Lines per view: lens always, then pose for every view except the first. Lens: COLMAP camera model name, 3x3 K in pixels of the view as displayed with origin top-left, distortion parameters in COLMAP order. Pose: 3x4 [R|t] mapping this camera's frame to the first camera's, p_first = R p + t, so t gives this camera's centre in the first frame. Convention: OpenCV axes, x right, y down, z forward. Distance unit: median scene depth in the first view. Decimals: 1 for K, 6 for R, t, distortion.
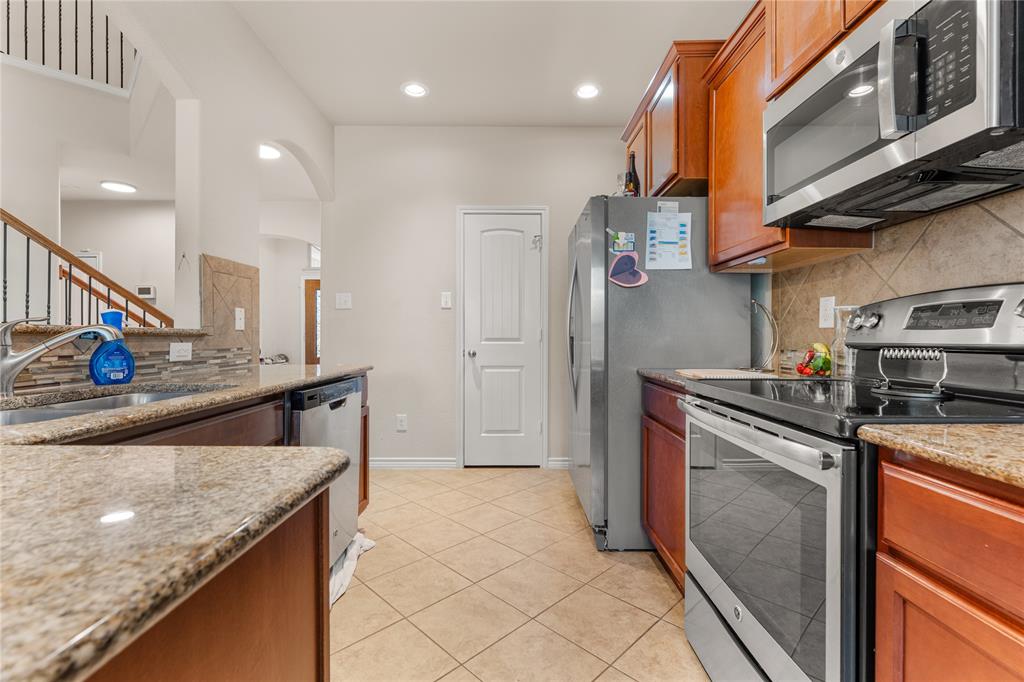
lens RADIAL K [[440.9, 0, 510.4], [0, 440.9, 339.9], [0, 0, 1]] dist [-0.000670, -0.000001]
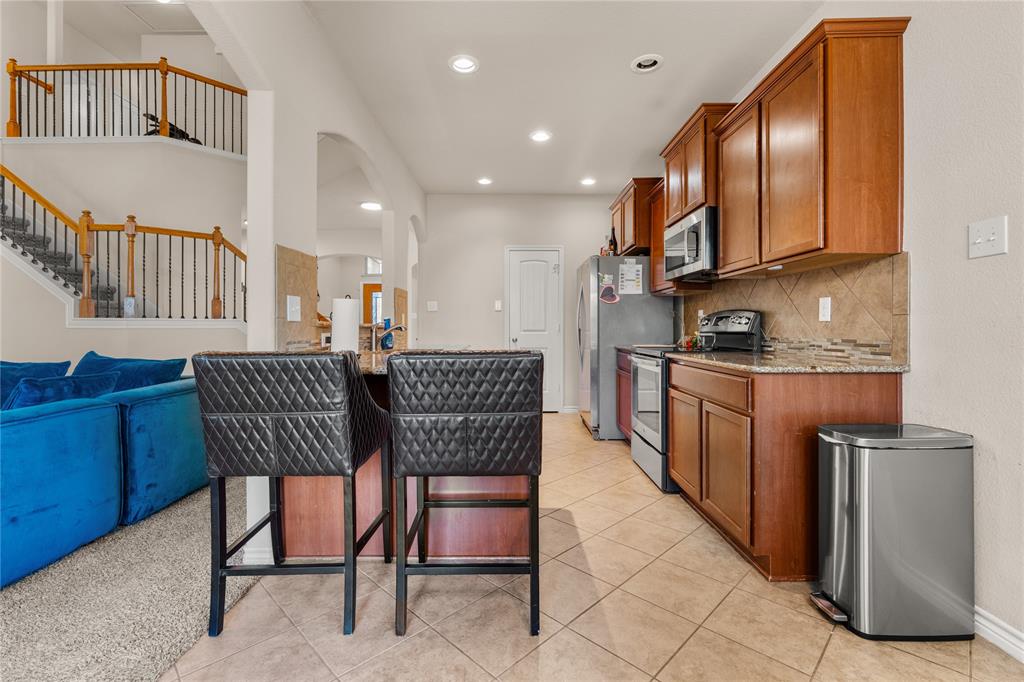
lens RADIAL K [[440.9, 0, 512.8], [0, 440.9, 333.6], [0, 0, 1]] dist [-0.000670, -0.000001]
pose [[0.999992, -0.000621, 0.003979, -0.162839], [0.000616, 0.999999, 0.001423, 0.010978], [-0.003980, -0.001420, 0.999991, -0.918298]]
